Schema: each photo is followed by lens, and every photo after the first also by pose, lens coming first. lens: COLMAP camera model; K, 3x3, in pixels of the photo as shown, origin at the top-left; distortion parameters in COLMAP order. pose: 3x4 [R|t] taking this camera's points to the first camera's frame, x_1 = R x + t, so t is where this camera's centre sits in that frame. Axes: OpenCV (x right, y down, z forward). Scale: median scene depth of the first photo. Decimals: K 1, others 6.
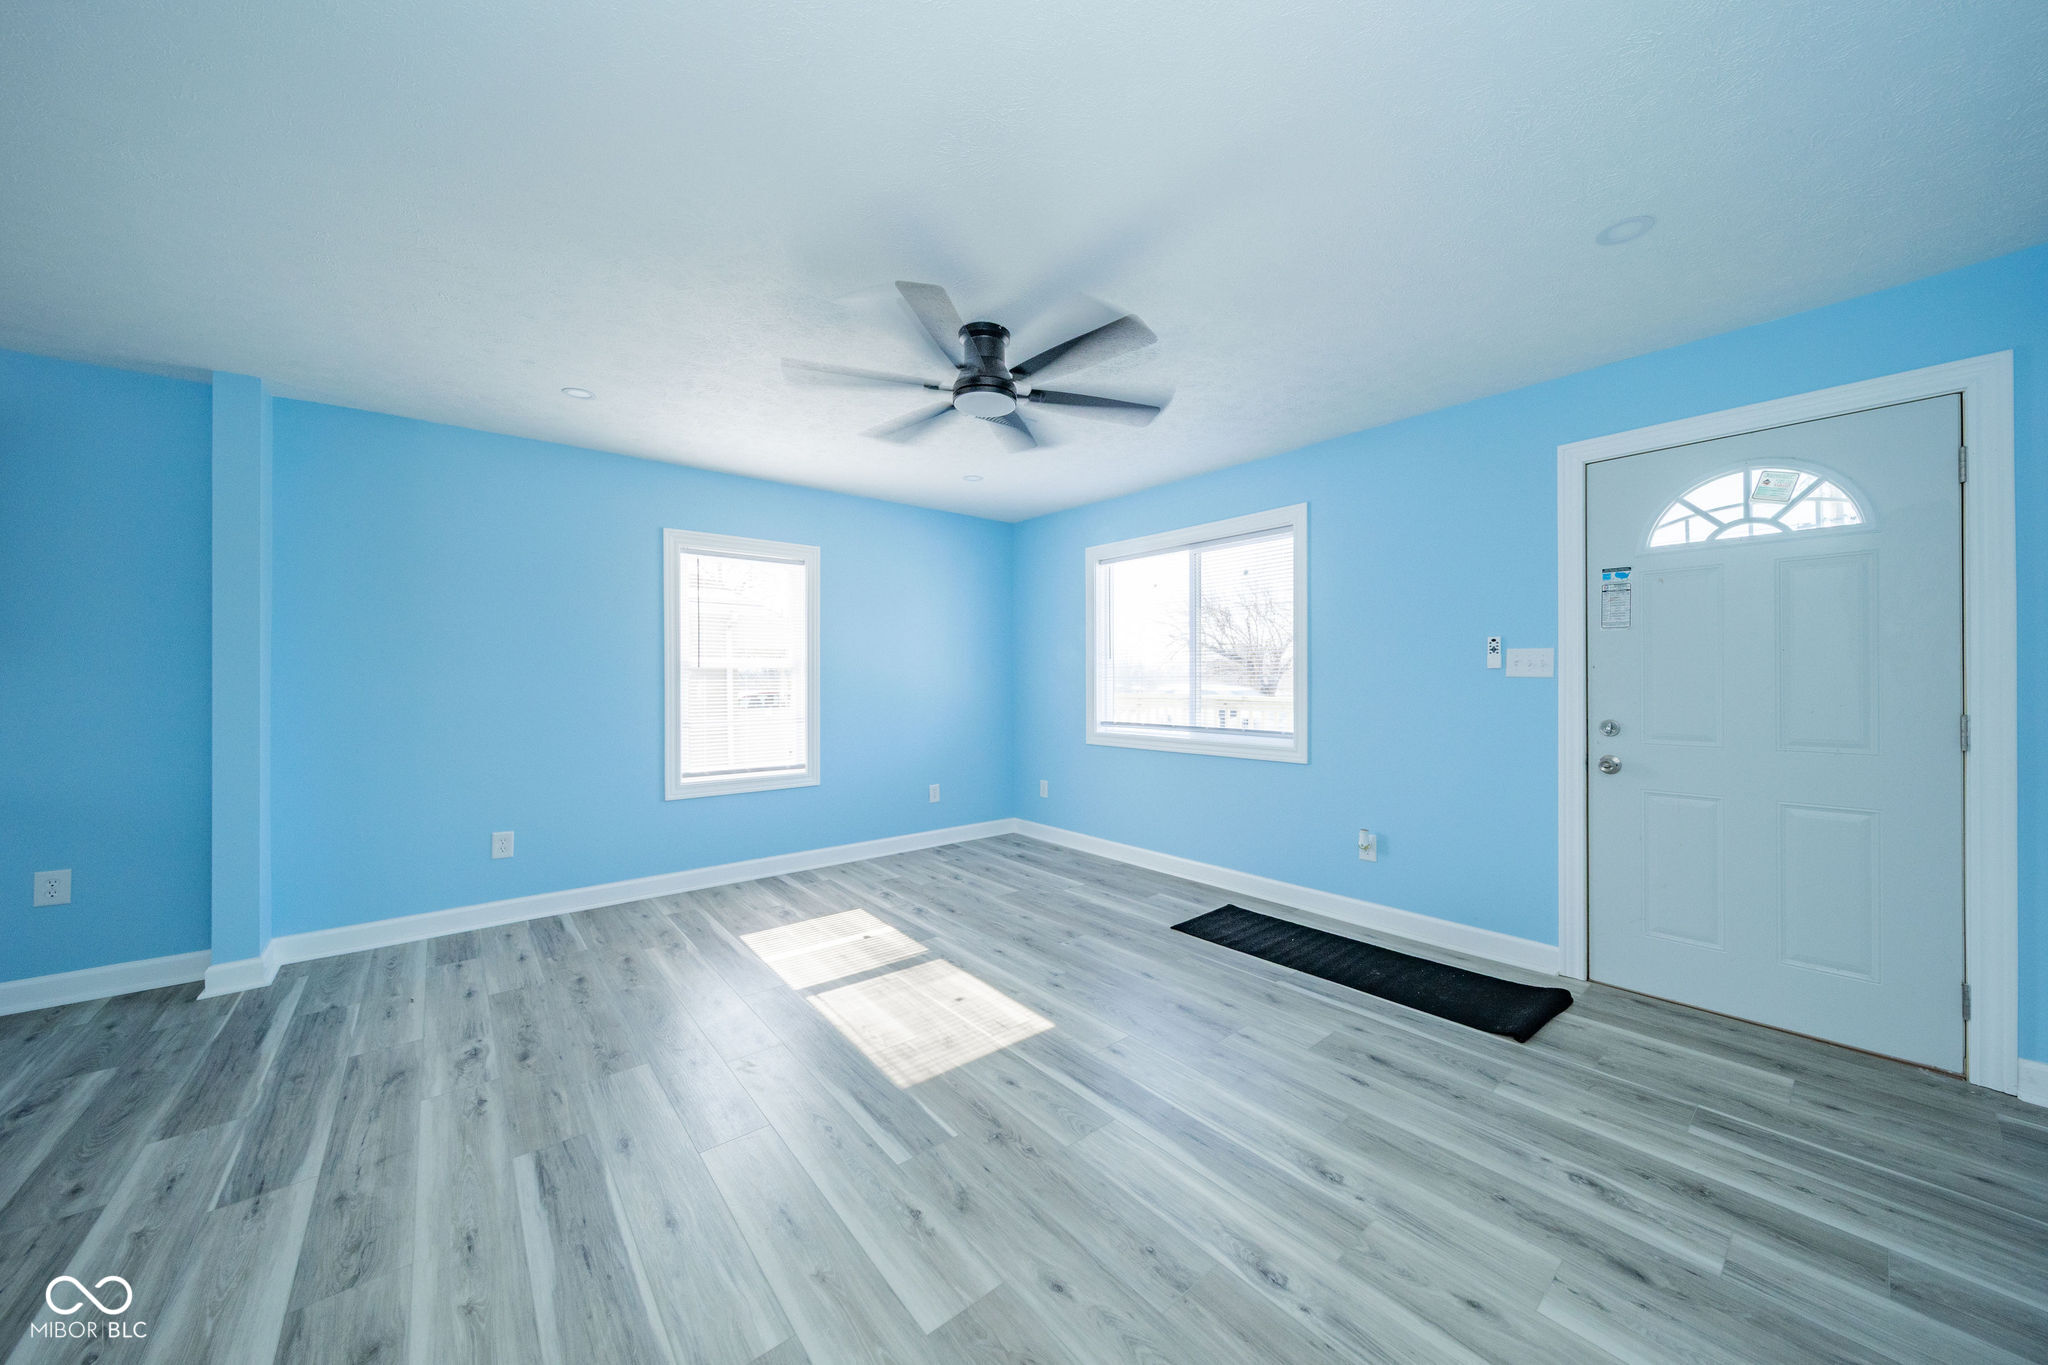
lens RADIAL K [[700.8, 0, 1024.0], [0, 700.8, 682.5], [0, 0, 1]] dist [0.000257, -0.001891]
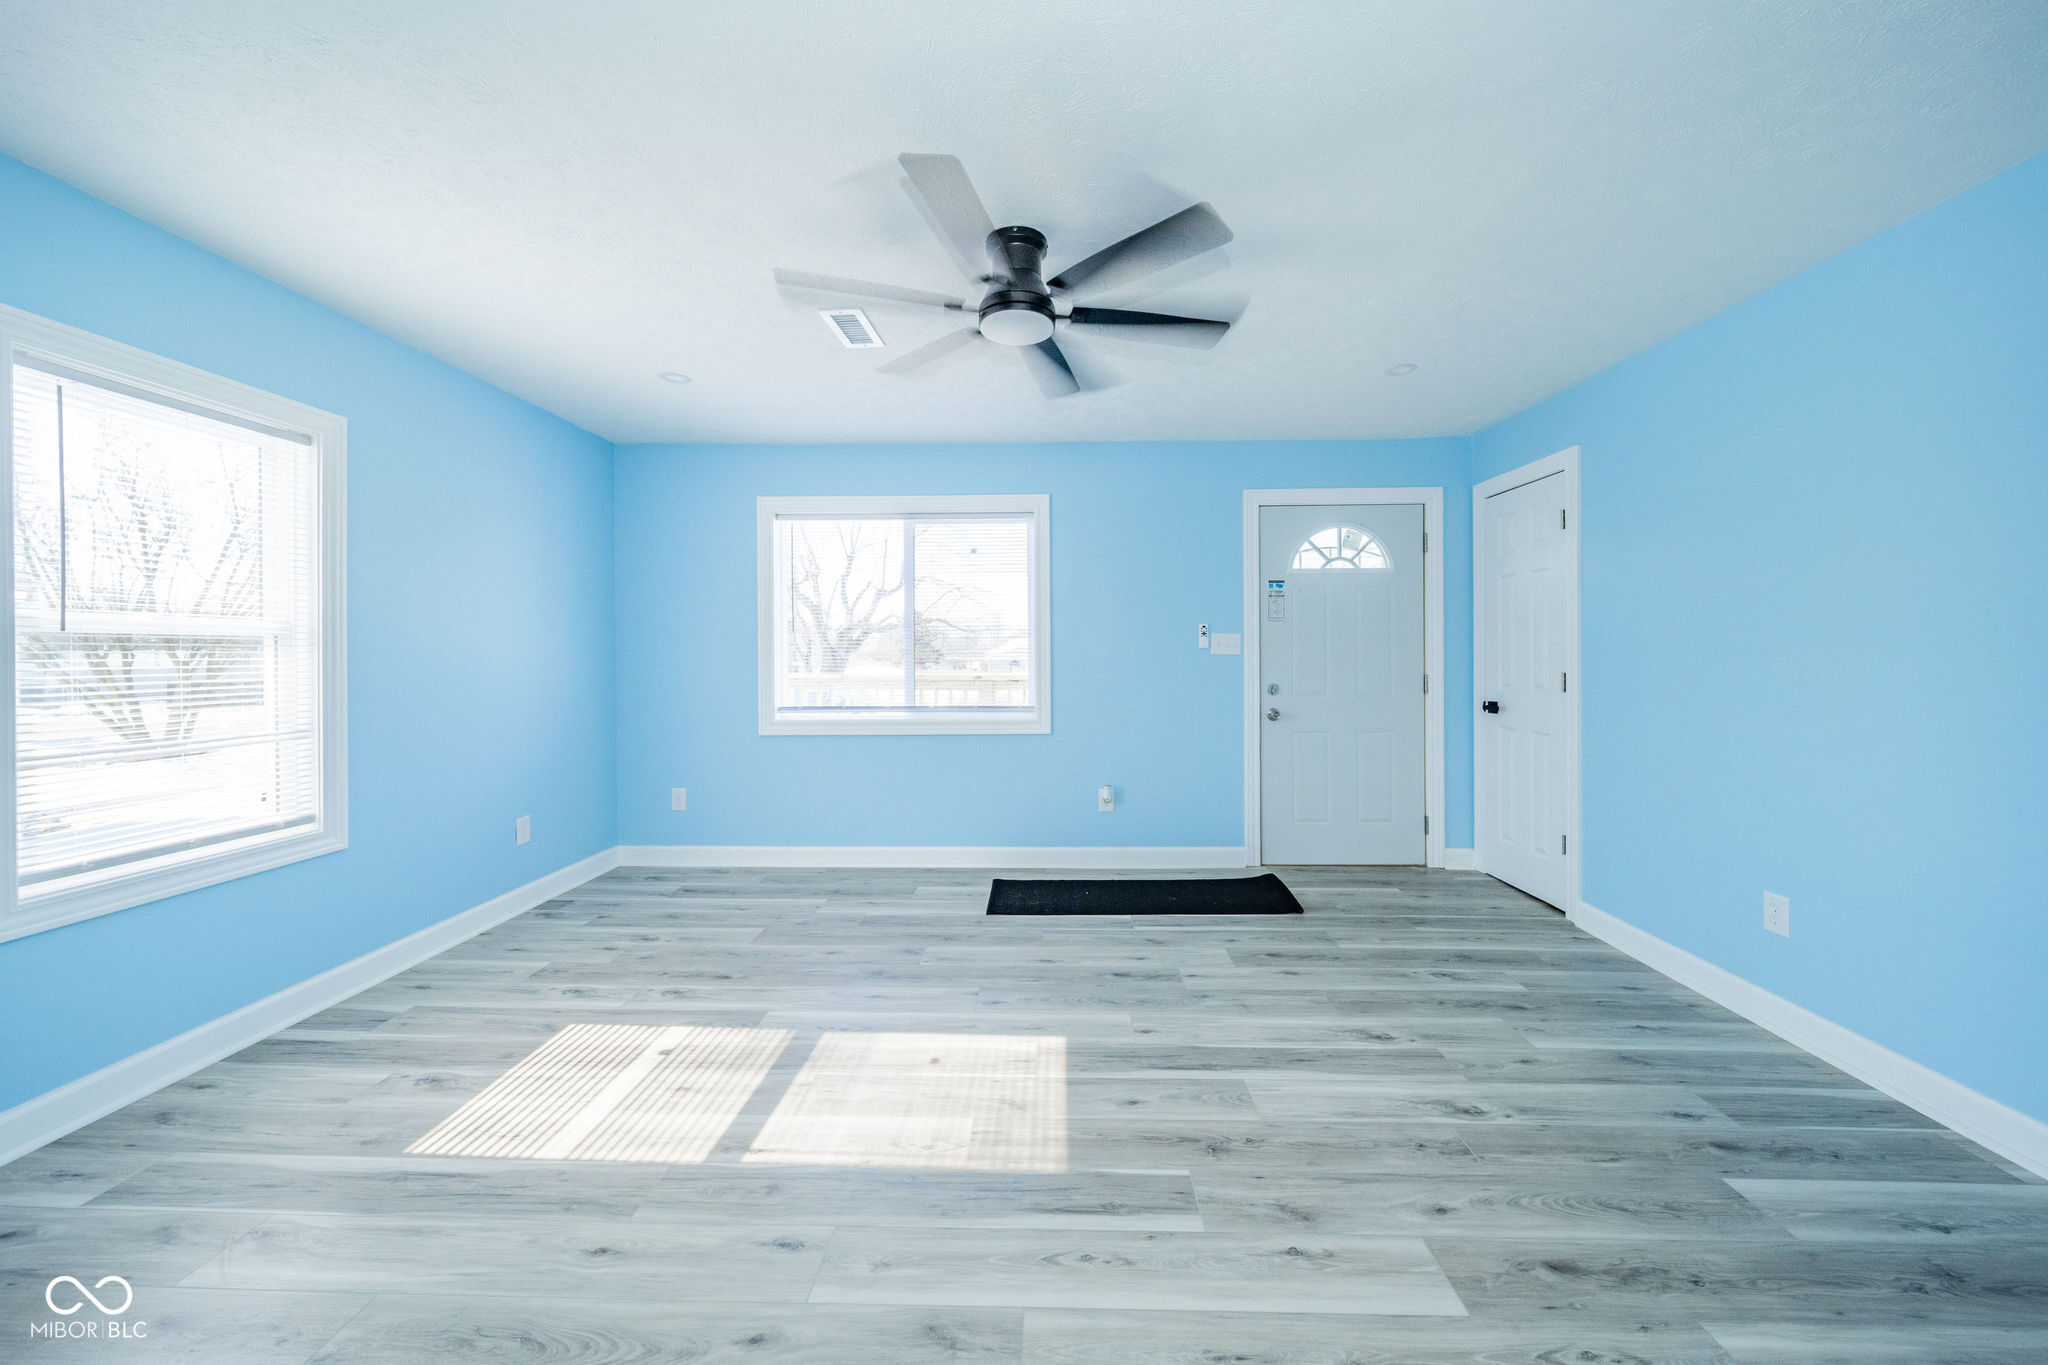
lens RADIAL K [[723.3, 0, 1027.6], [0, 723.3, 664.0], [0, 0, 1]] dist [0.001037, -0.002063]
pose [[0.663379, -0.009341, 0.748225, -0.604477], [0.004999, 0.999955, 0.008052, -0.002607], [-0.748267, -0.001601, 0.663396, 0.363405]]
